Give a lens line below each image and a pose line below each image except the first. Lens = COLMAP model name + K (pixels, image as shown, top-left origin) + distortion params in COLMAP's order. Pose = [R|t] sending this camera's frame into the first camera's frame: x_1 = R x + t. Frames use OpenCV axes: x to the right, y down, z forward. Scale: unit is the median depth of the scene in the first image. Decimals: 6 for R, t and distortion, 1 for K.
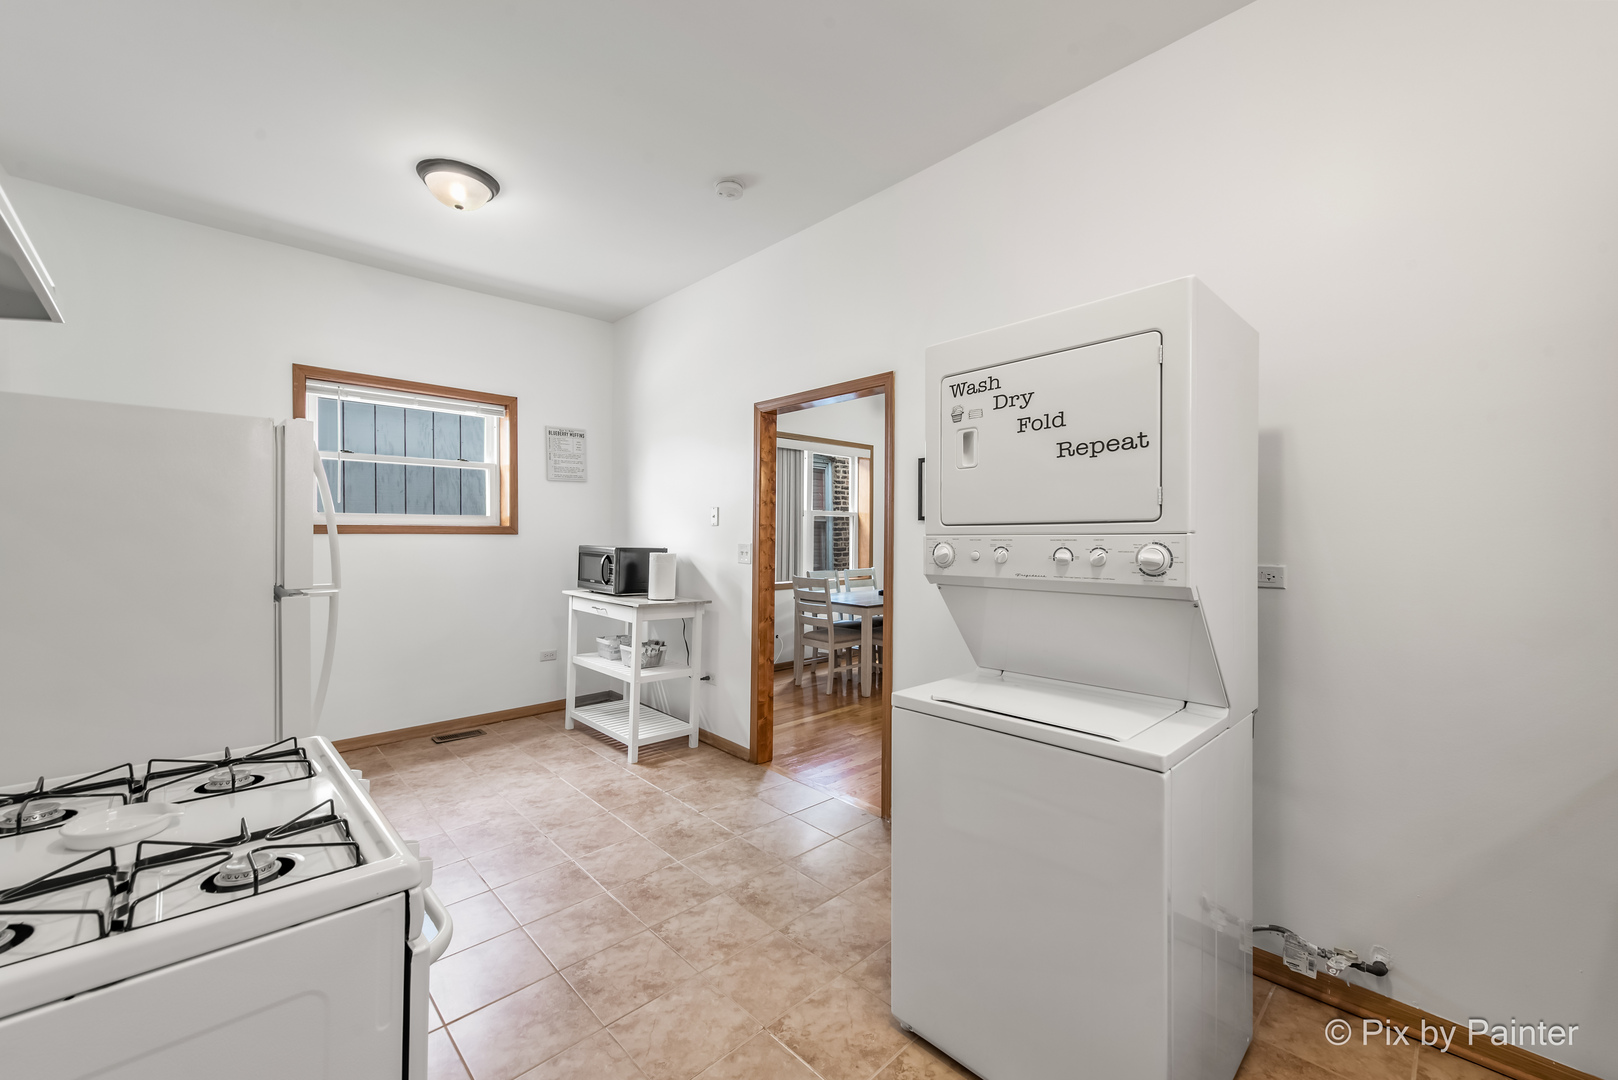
lens RADIAL K [[650.1, 0, 811.0], [0, 650.1, 539.3], [0, 0, 1]] dist [-0.000287, -0.000002]
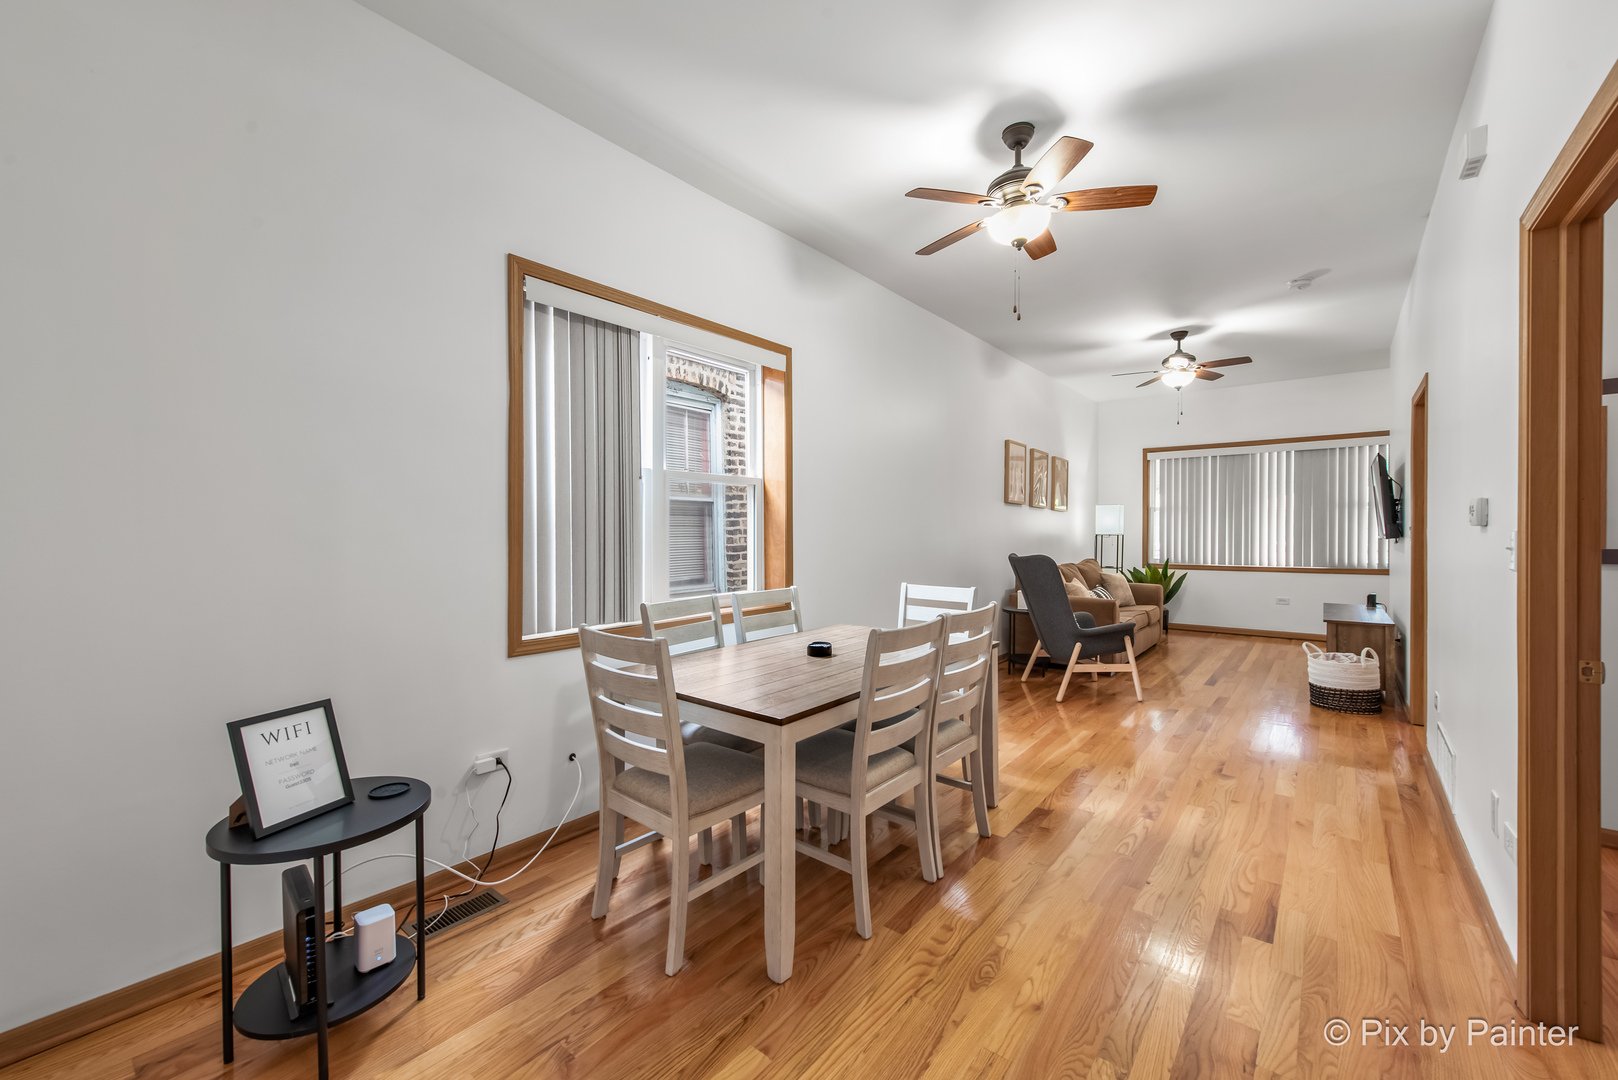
lens RADIAL K [[650.1, 0, 810.4], [0, 650.1, 539.3], [0, 0, 1]] dist [-0.000287, -0.000002]
pose [[0.991914, -0.009234, 0.126572, 0.043058], [0.008482, 0.999943, 0.006481, 0.004524], [-0.126624, -0.005355, 0.991936, 0.472749]]
